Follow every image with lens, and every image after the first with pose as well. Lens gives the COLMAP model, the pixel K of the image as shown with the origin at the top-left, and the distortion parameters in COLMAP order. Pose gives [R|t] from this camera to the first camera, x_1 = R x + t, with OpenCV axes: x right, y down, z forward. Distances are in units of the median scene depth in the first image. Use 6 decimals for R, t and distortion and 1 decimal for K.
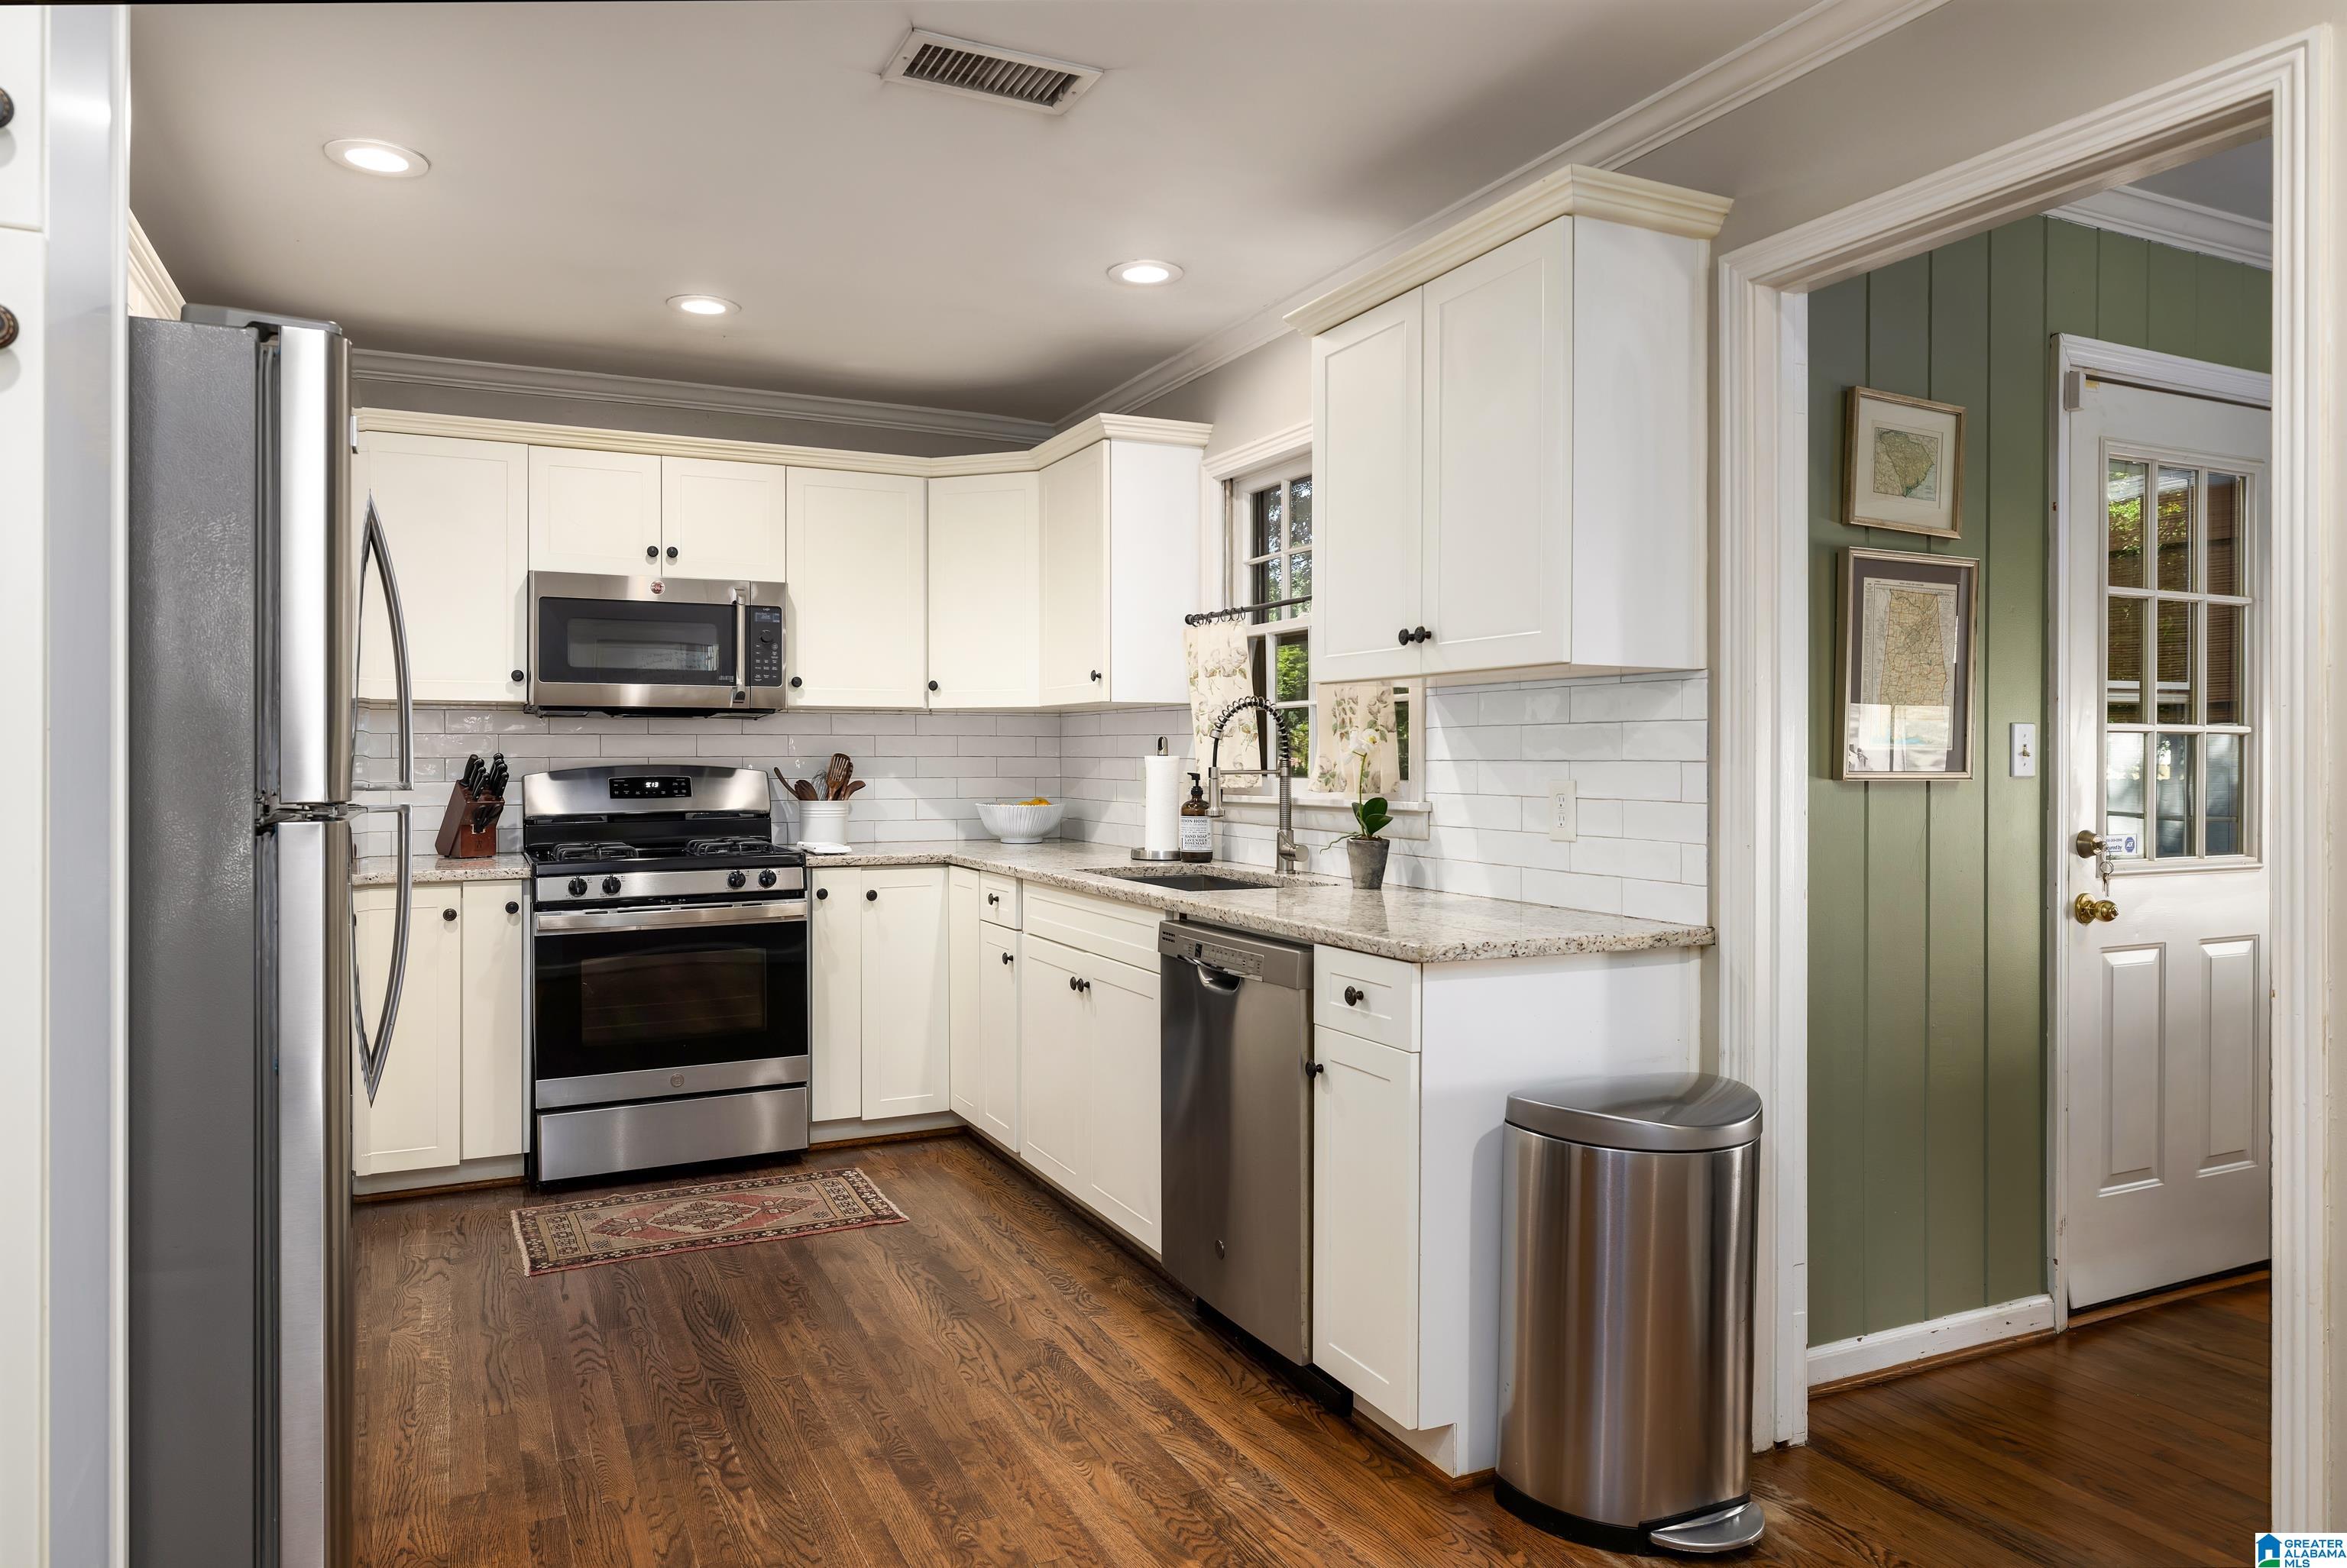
lens RADIAL K [[1481.4, 0, 1161.1], [0, 1481.4, 754.9], [0, 0, 1]] dist [-0.002248, 0.000631]
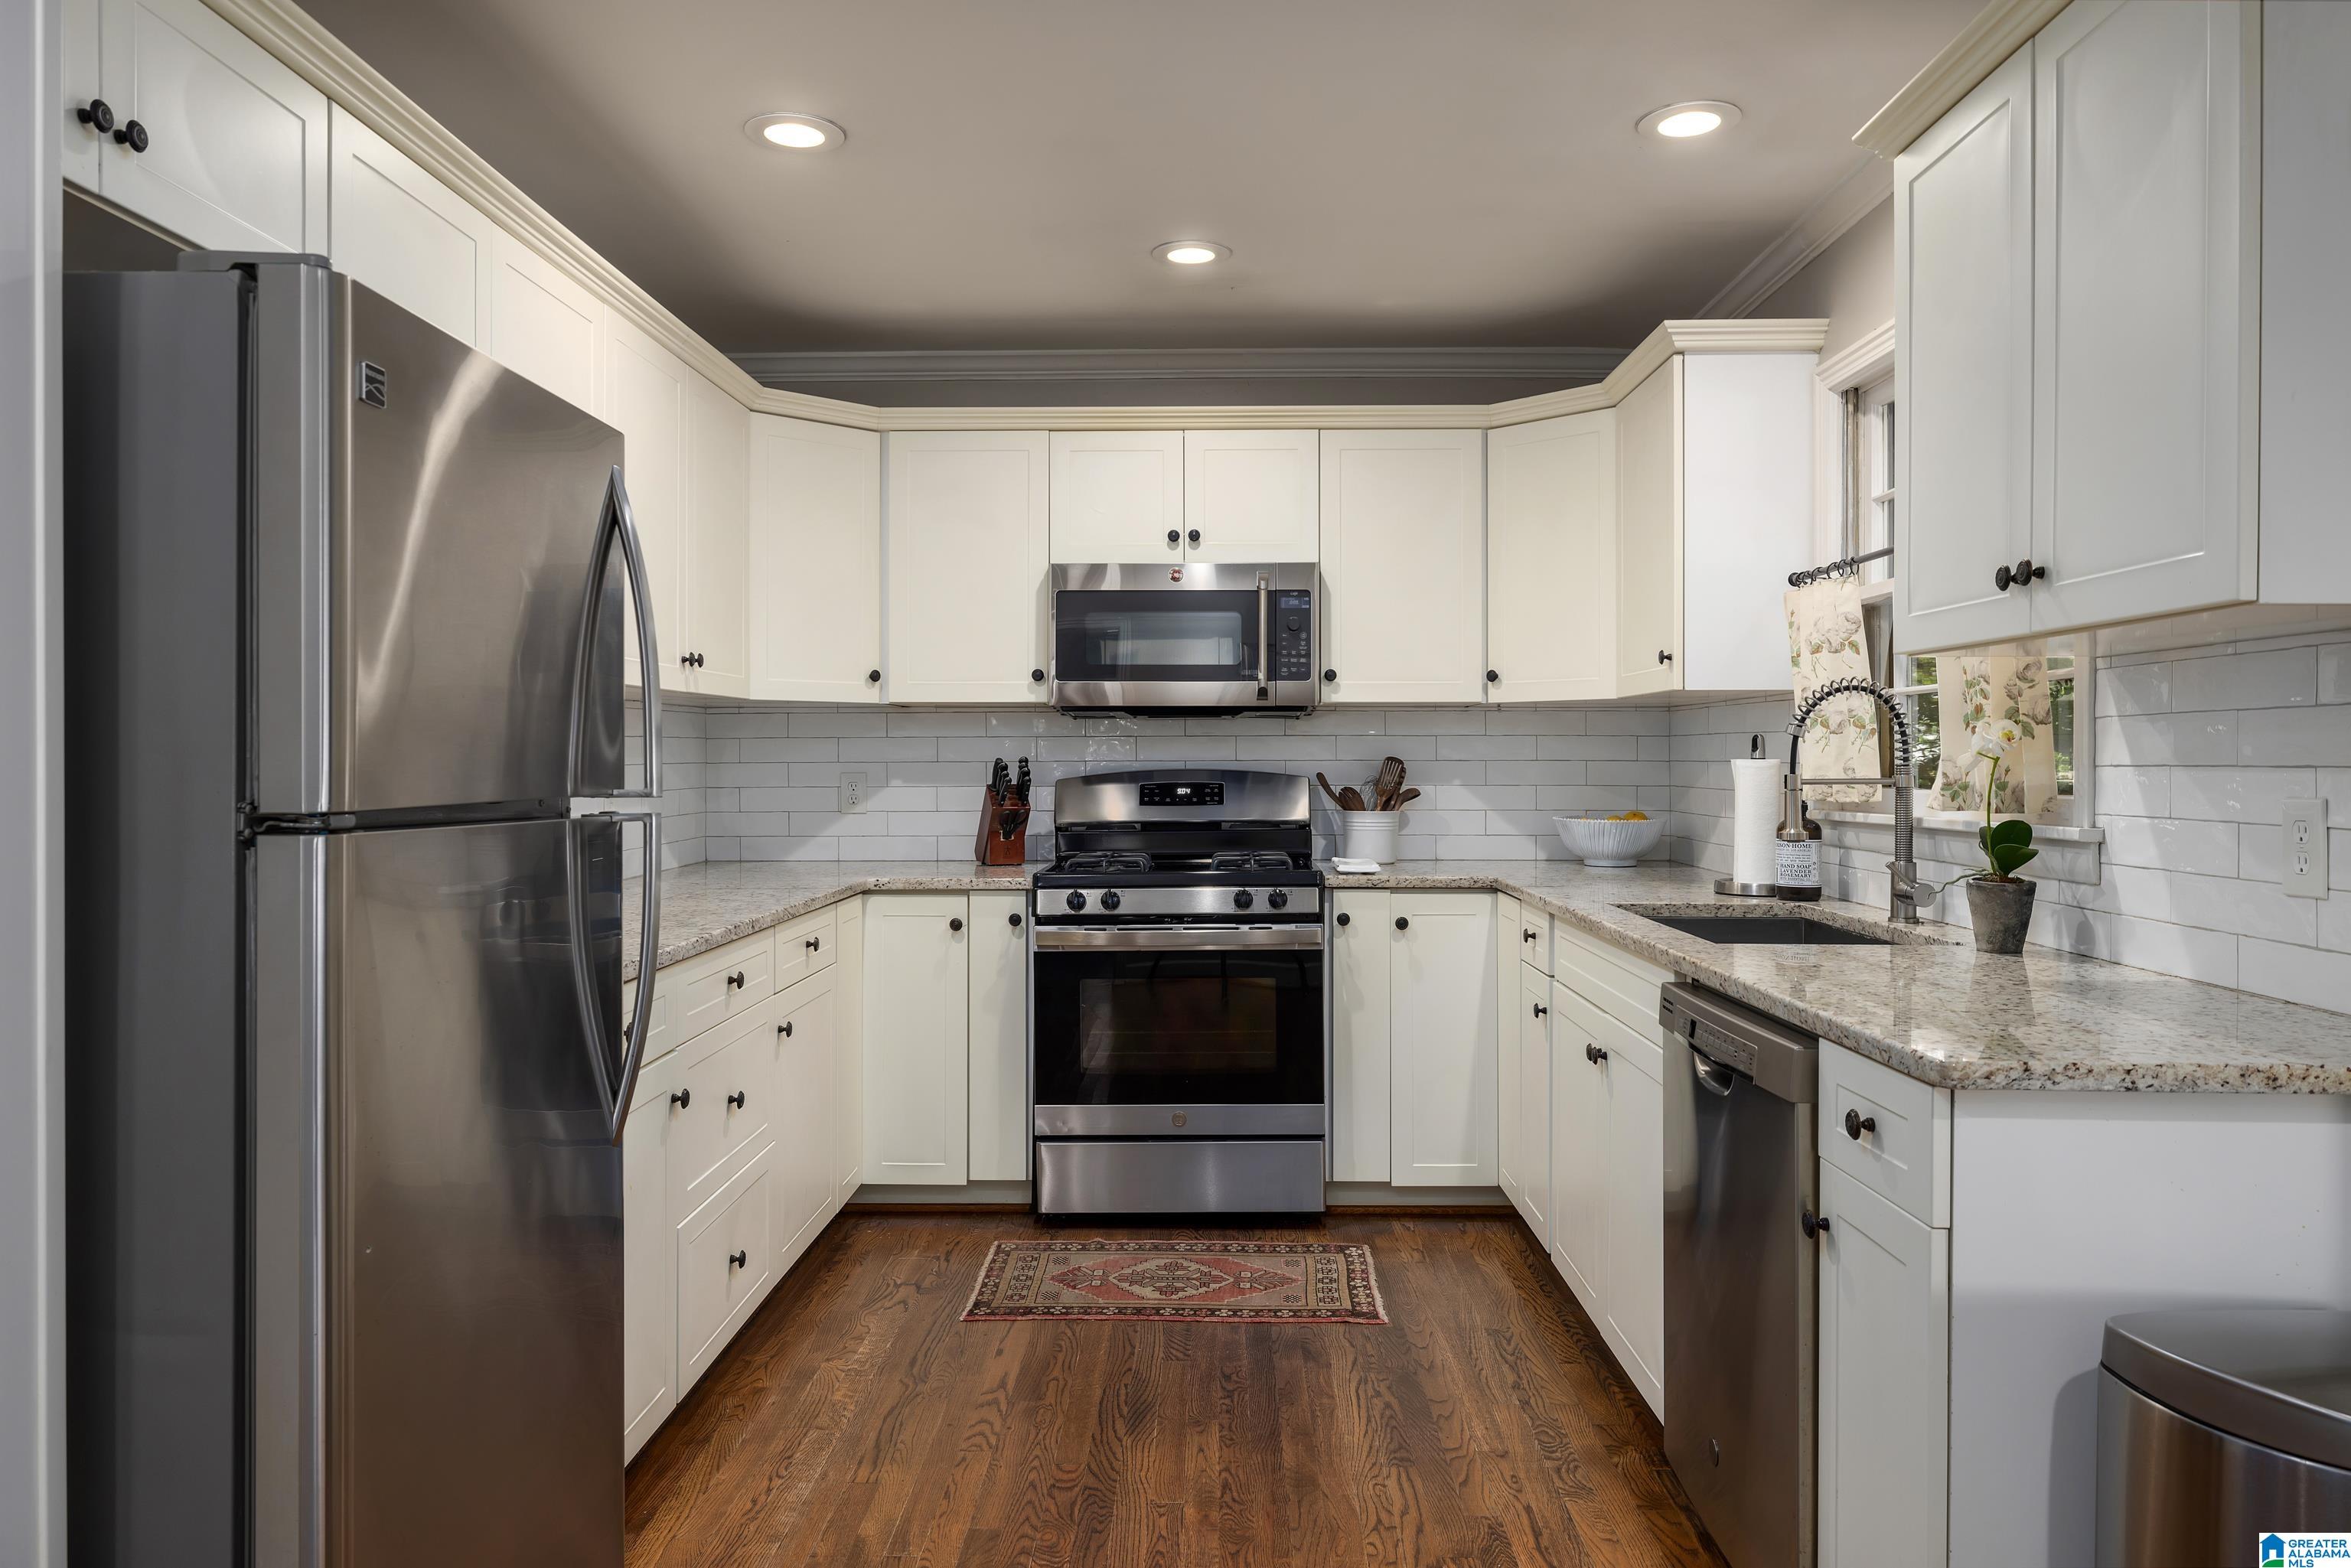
lens RADIAL K [[1569.4, 0, 1182.8], [0, 1569.4, 760.7], [0, 0, 1]] dist [-0.000593, 0.000913]
pose [[0.892268, 0.000114, -0.451506, 0.109860], [0.000363, 0.999999, 0.000970, 0.000464], [0.451506, -0.001029, 0.892267, 0.152547]]
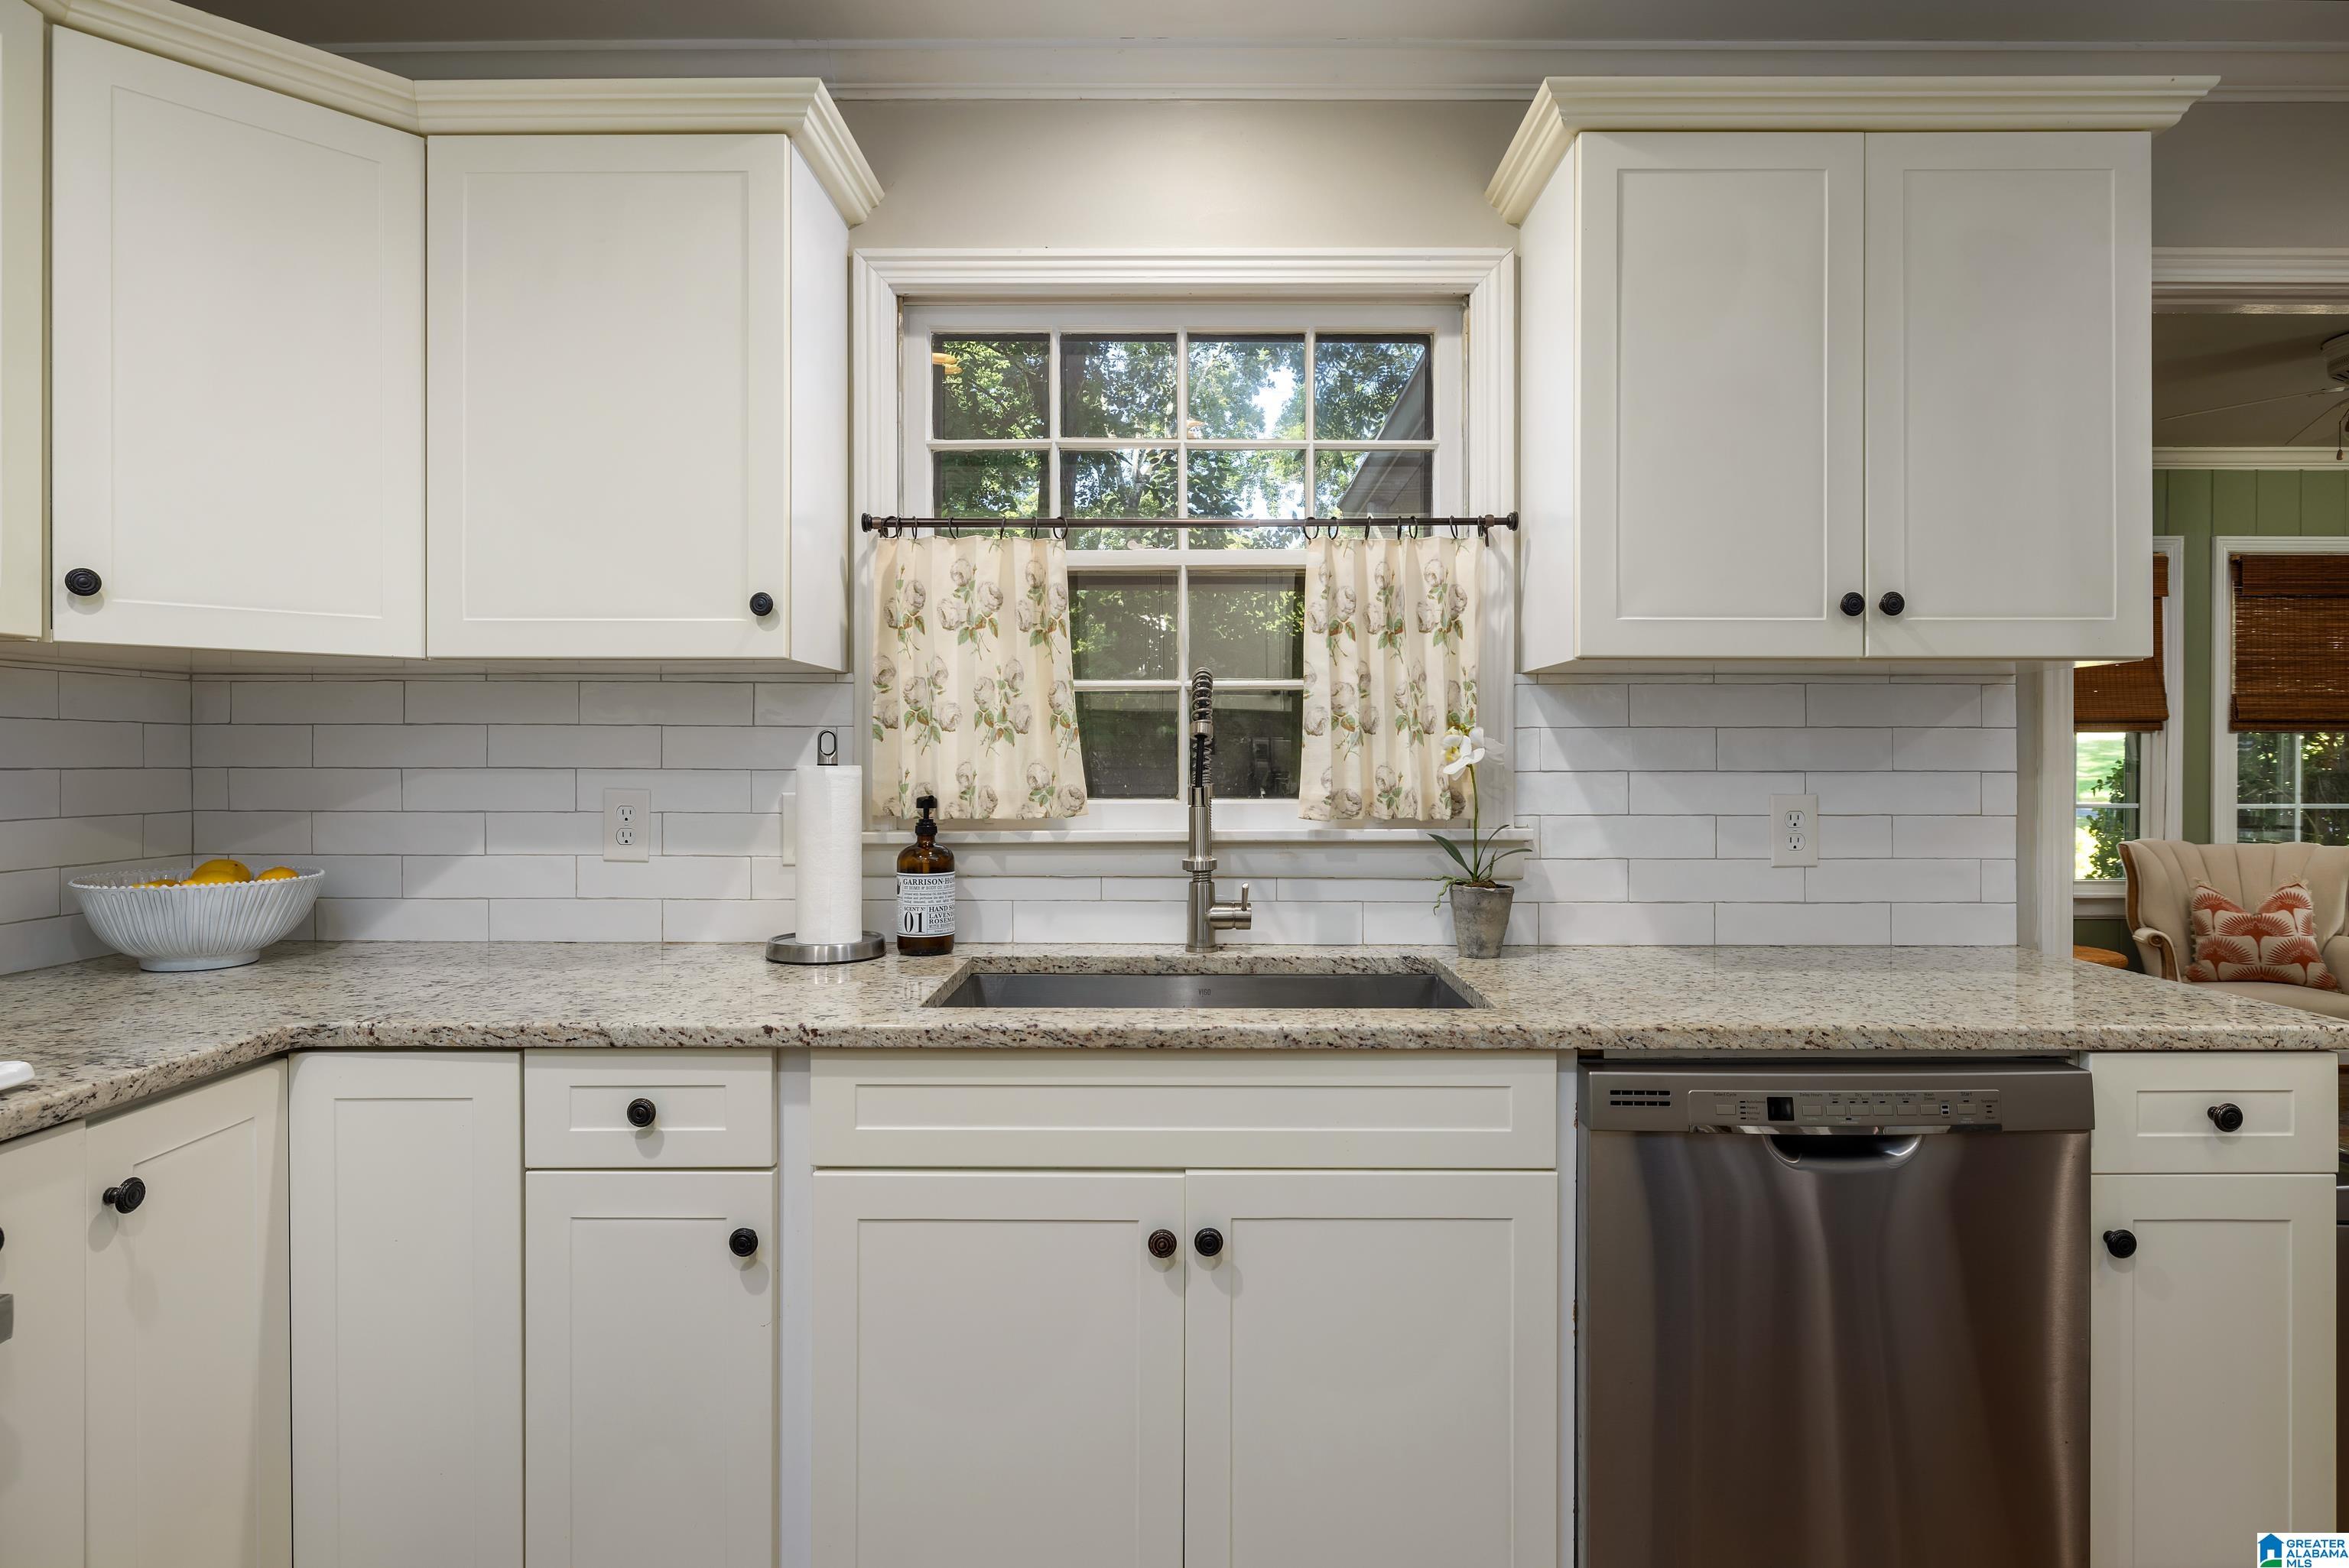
lens RADIAL K [[1178.7, 0, 1182.2], [0, 1178.7, 767.2], [0, 0, 1]] dist [-0.001837, -0.000881]
pose [[0.441732, -0.006665, 0.897123, -0.358097], [-0.000272, 0.999971, 0.007563, -0.002597], [-0.897147, -0.003585, 0.441717, 0.743884]]
